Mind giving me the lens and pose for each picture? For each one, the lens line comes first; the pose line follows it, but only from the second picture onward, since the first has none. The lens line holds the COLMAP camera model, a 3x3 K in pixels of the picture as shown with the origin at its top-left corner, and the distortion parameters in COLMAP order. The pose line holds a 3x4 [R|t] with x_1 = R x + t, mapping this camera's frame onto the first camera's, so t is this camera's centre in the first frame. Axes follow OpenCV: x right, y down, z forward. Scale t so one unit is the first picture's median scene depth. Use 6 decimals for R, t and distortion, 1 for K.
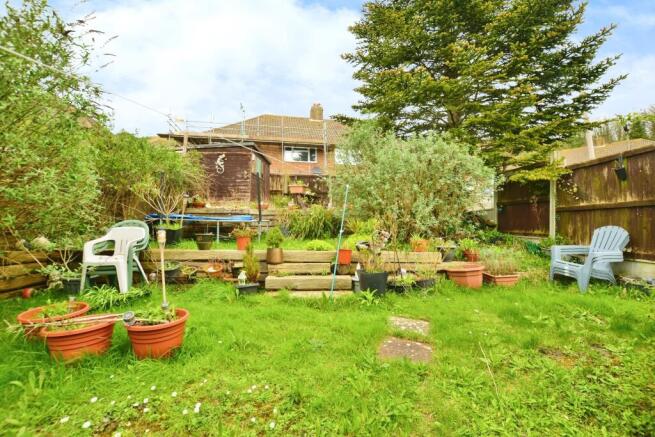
lens RADIAL K [[302.7, 0, 327.2], [0, 302.7, 195.0], [0, 0, 1]] dist [-0.024451, 0.000283]
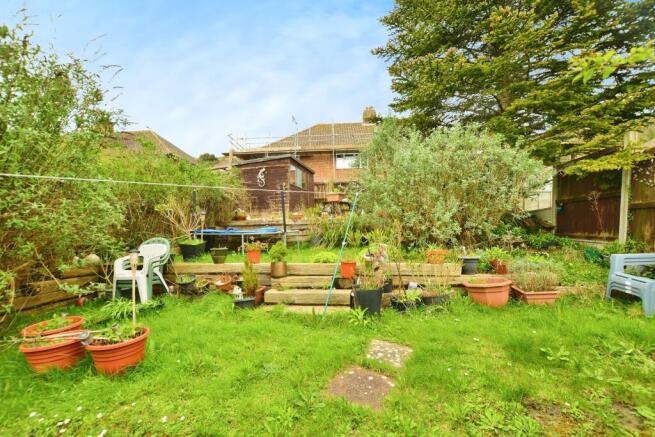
lens RADIAL K [[290.0, 0, 329.7], [0, 290.0, 224.5], [0, 0, 1]] dist [-0.035373, 0.006853]
pose [[0.971743, -0.037964, -0.232969, 0.216533], [0.057923, 0.995156, 0.079435, -0.012045], [0.228824, -0.090685, 0.969235, 0.119357]]
